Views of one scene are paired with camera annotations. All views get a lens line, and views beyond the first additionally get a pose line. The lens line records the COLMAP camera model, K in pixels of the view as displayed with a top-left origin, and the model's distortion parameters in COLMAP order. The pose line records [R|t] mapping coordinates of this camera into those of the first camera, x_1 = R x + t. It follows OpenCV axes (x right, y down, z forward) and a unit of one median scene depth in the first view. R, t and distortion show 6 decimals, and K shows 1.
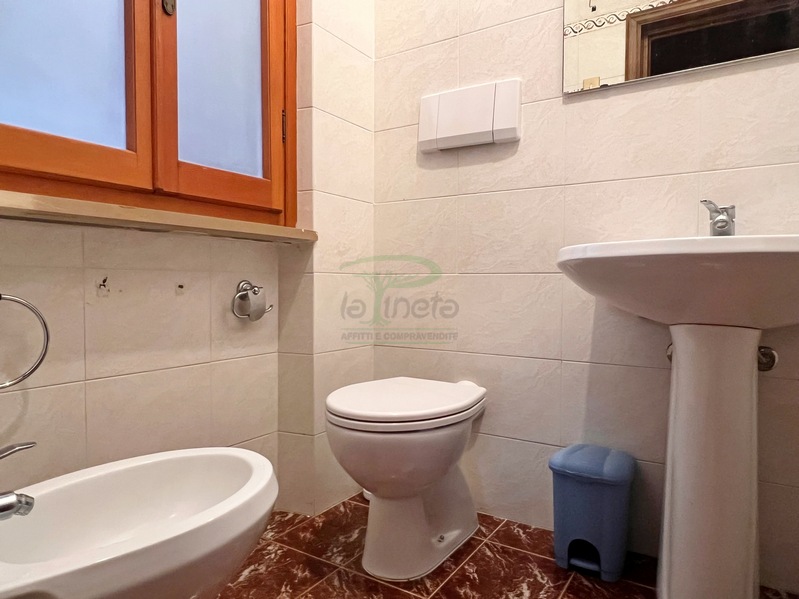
lens RADIAL K [[525.4, 0, 388.2], [0, 525.4, 300.7], [0, 0, 1]] dist [-0.000541, 0.000178]
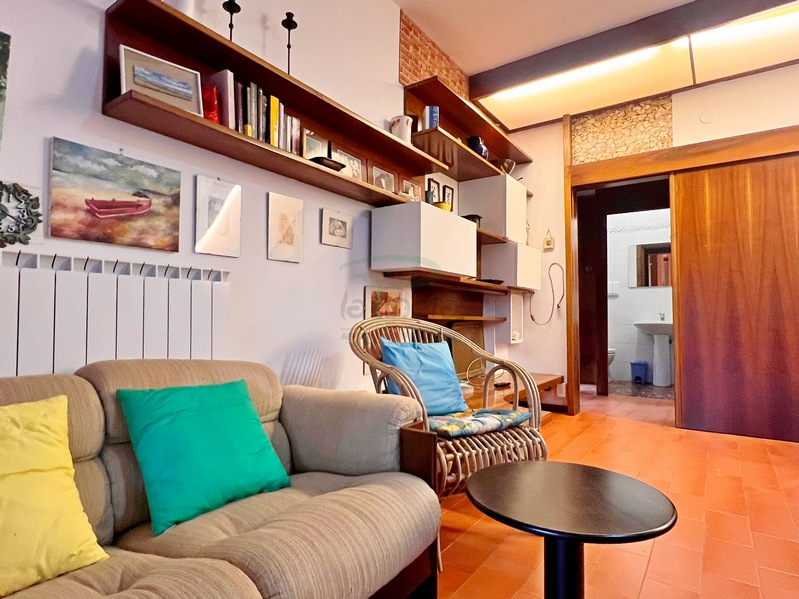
lens RADIAL K [[462.2, 0, 399.5], [0, 462.2, 299.5], [0, 0, 1]] dist [-0.000875, -0.000999]
pose [[0.999656, 0.002580, -0.026090, -1.902978], [-0.004404, 0.997532, -0.070080, 0.021472], [0.025845, 0.070171, 0.997200, -3.739347]]
